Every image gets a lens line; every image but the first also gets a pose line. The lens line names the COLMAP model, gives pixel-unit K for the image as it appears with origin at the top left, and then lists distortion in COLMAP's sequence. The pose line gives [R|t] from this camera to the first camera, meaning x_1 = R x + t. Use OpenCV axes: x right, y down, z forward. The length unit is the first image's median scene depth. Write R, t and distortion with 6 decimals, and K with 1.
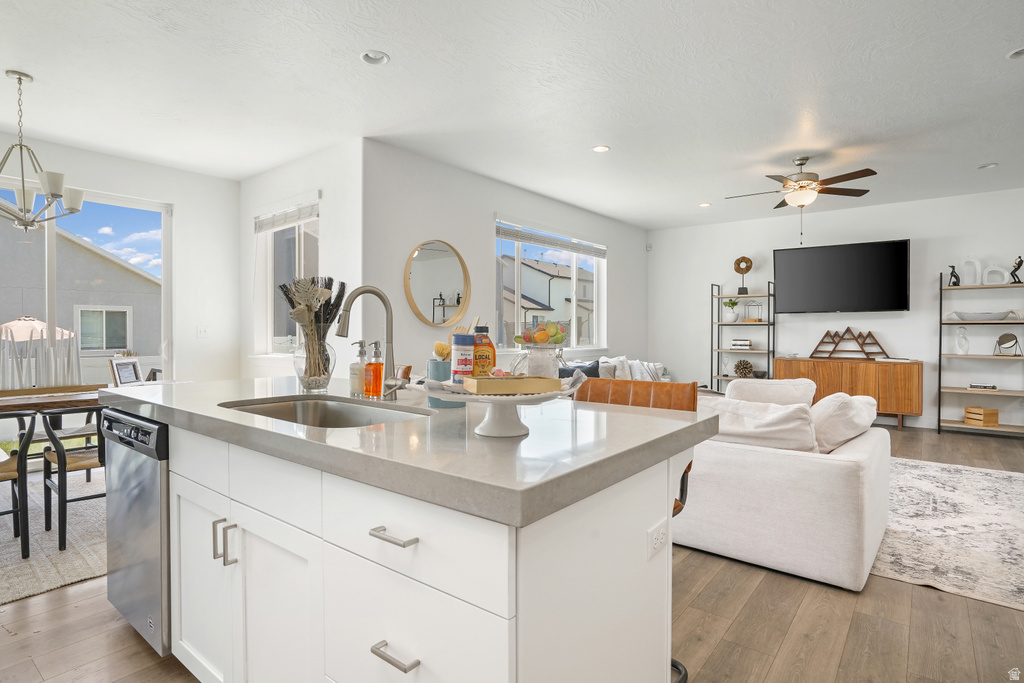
lens RADIAL K [[533.4, 0, 512.0], [0, 533.4, 341.5], [0, 0, 1]] dist [0.005561, 0.002254]
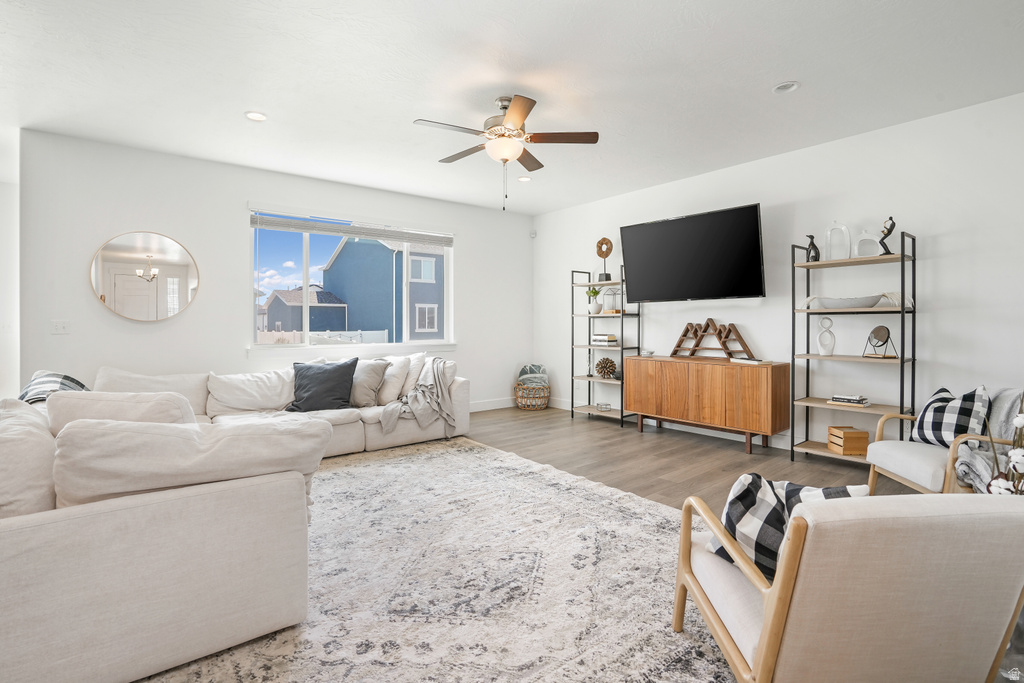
lens RADIAL K [[470.8, 0, 511.5], [0, 470.8, 333.2], [0, 0, 1]] dist [-0.040285, -0.000050]
pose [[0.971713, 0.002025, -0.236157, 0.522733], [-0.003327, 0.999981, -0.005113, -0.000594], [0.236142, 0.005754, 0.971702, 0.257939]]
